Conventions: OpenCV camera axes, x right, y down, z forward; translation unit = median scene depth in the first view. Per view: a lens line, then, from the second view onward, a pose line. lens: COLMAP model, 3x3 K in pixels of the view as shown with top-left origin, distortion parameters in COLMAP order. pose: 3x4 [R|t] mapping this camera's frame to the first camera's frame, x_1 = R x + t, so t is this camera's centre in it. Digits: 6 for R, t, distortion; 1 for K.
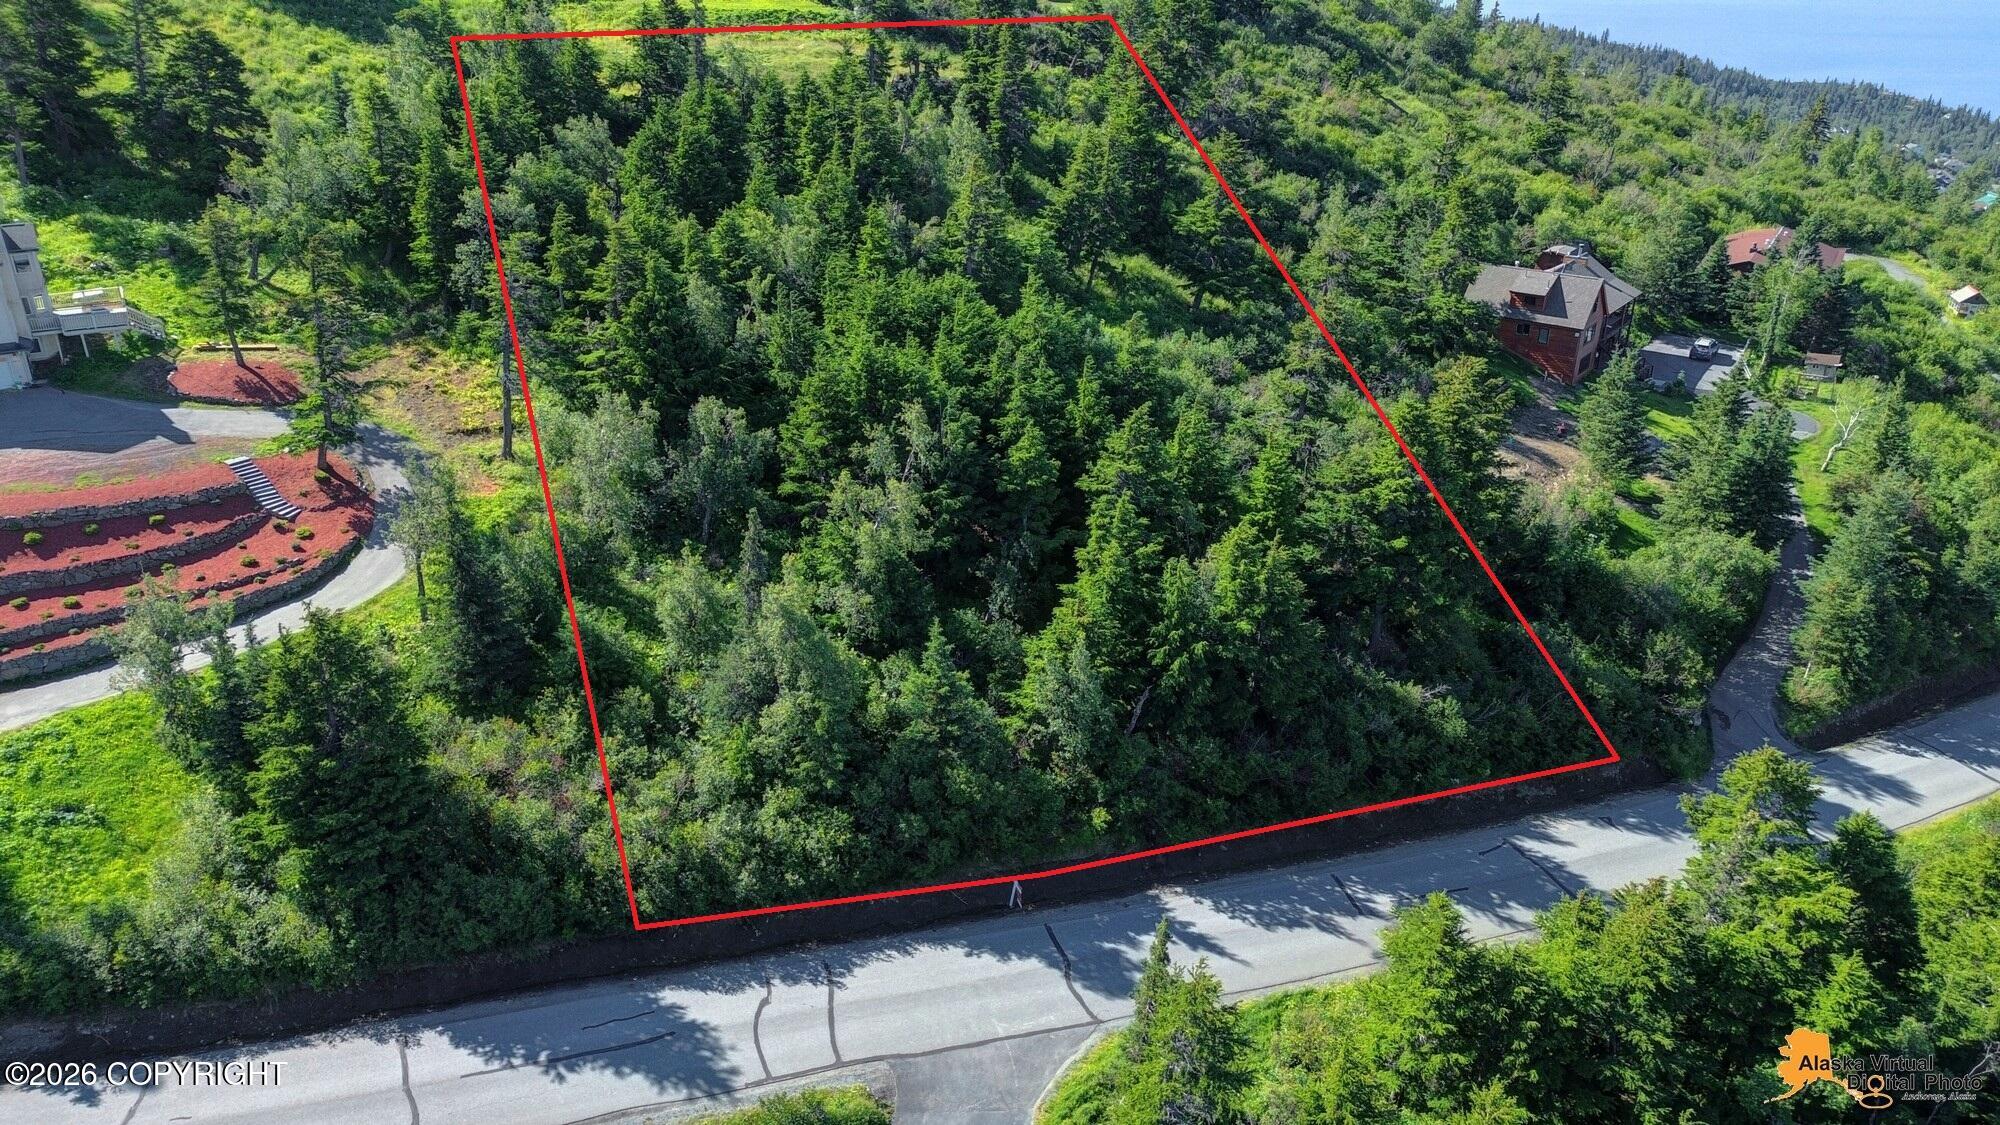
lens RADIAL K [[1417.6, 0, 1000.0], [0, 1417.6, 562.5], [0, 0, 1]] dist [0.069199, -0.060567]
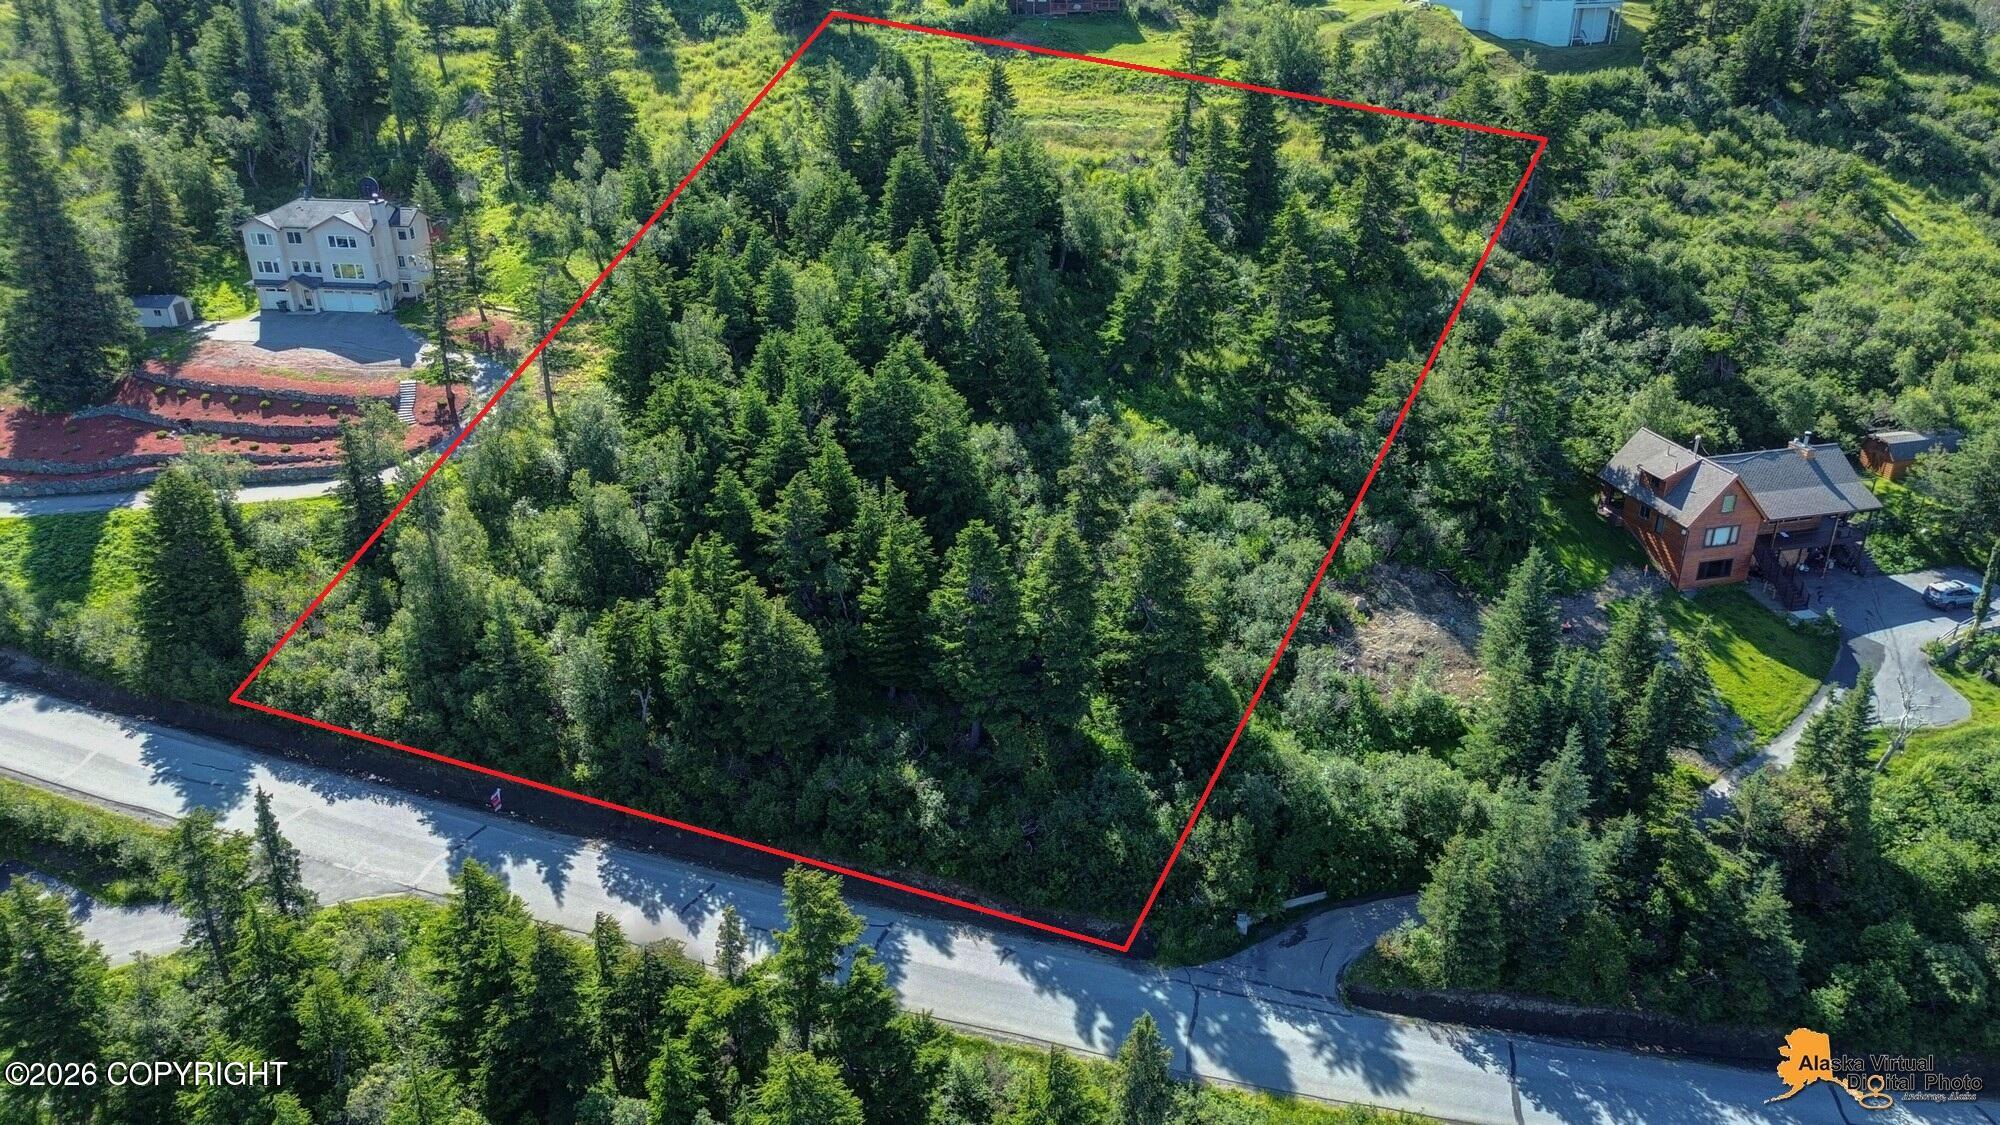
lens RADIAL K [[1437.9, 0, 1034.6], [0, 1437.9, 601.8], [0, 0, 1]] dist [0.065859, -0.057123]
pose [[0.795286, 0.262284, -0.546560, 0.927979], [-0.250863, 0.963134, 0.097166, -0.170464], [0.551895, 0.059837, 0.831764, 0.118381]]
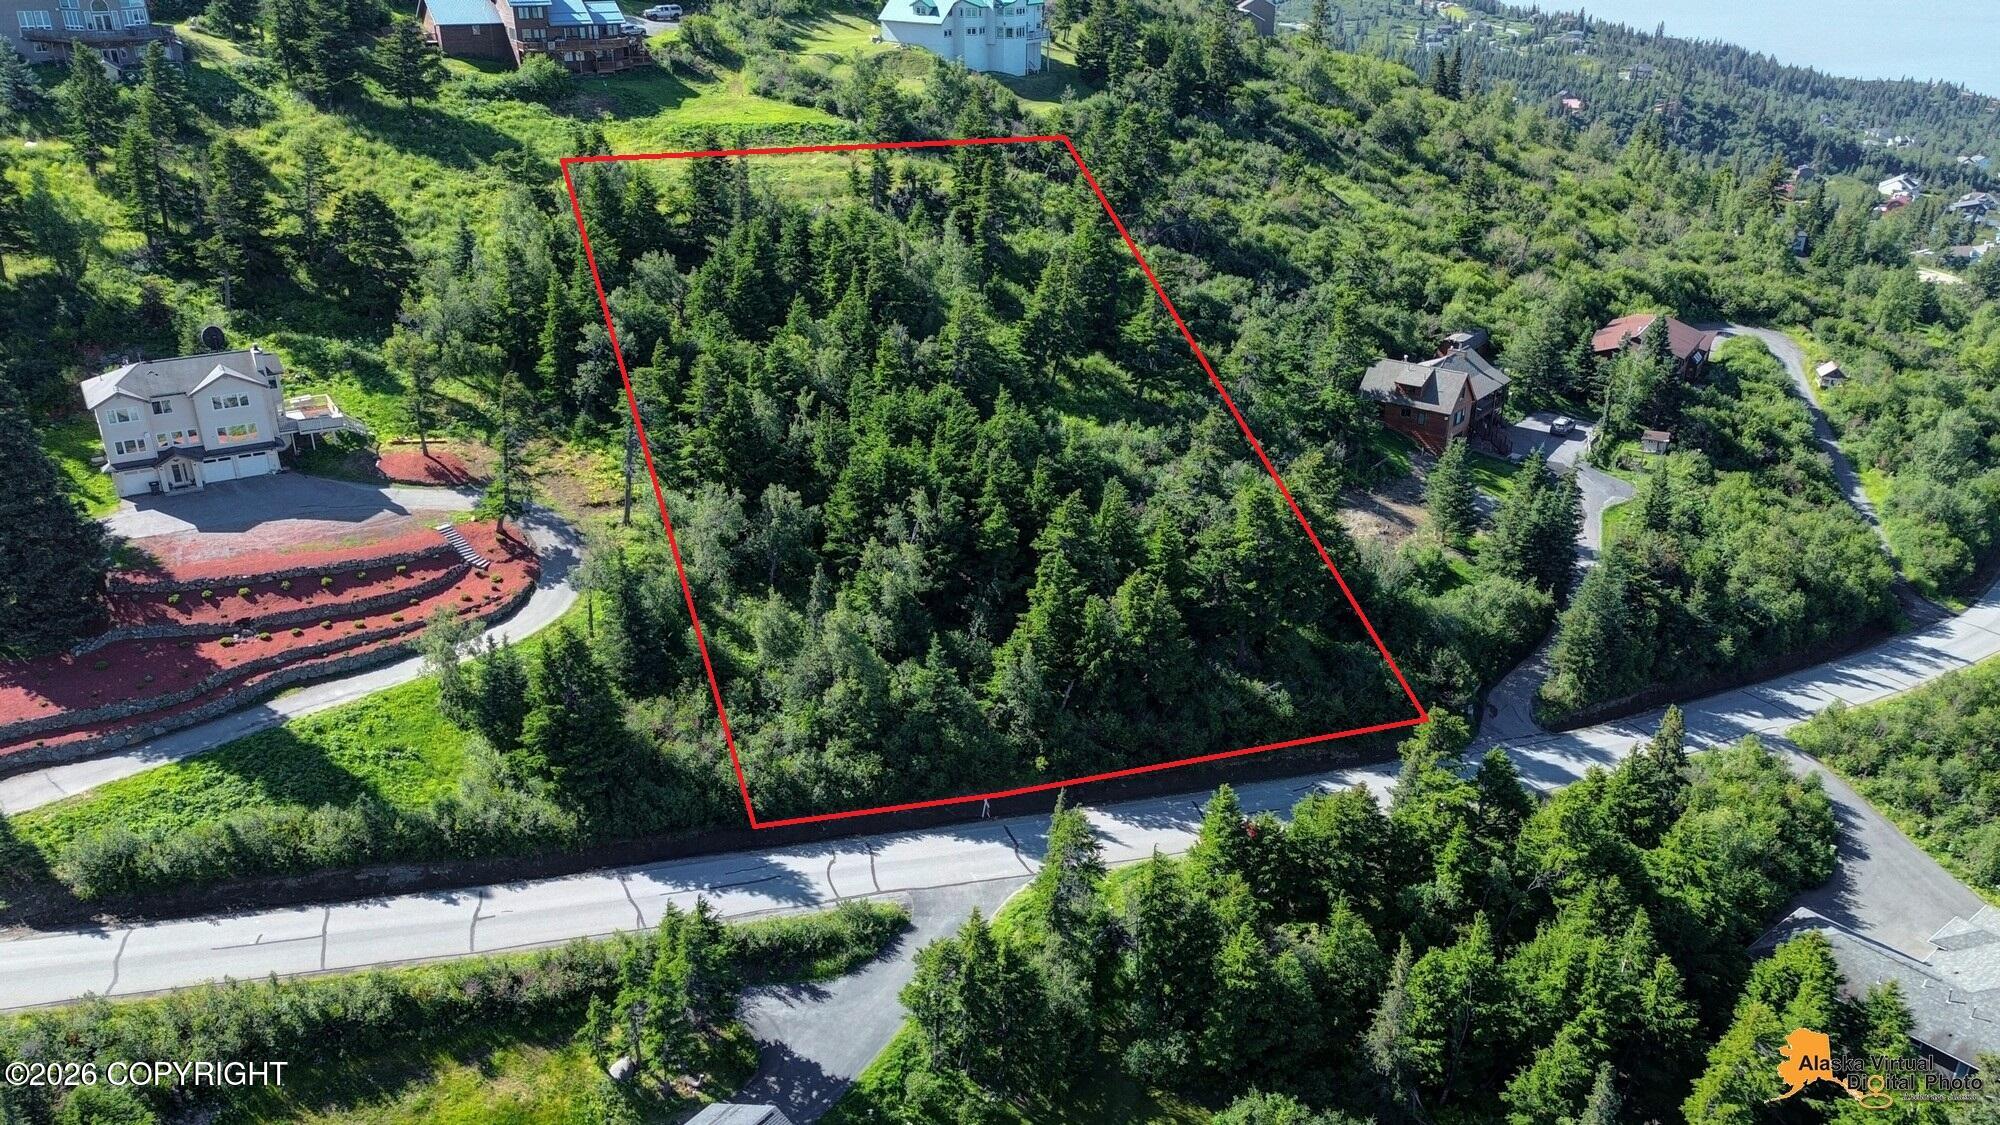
lens RADIAL K [[1593.6, 0, 1008.4], [0, 1593.6, 640.0], [0, 0, 1]] dist [0.085964, -0.097382]
pose [[0.999971, -0.000068, 0.007606, 0.018966], [-0.000078, 0.999816, 0.019198, 0.010892], [-0.007606, -0.019198, 0.999787, -0.635427]]
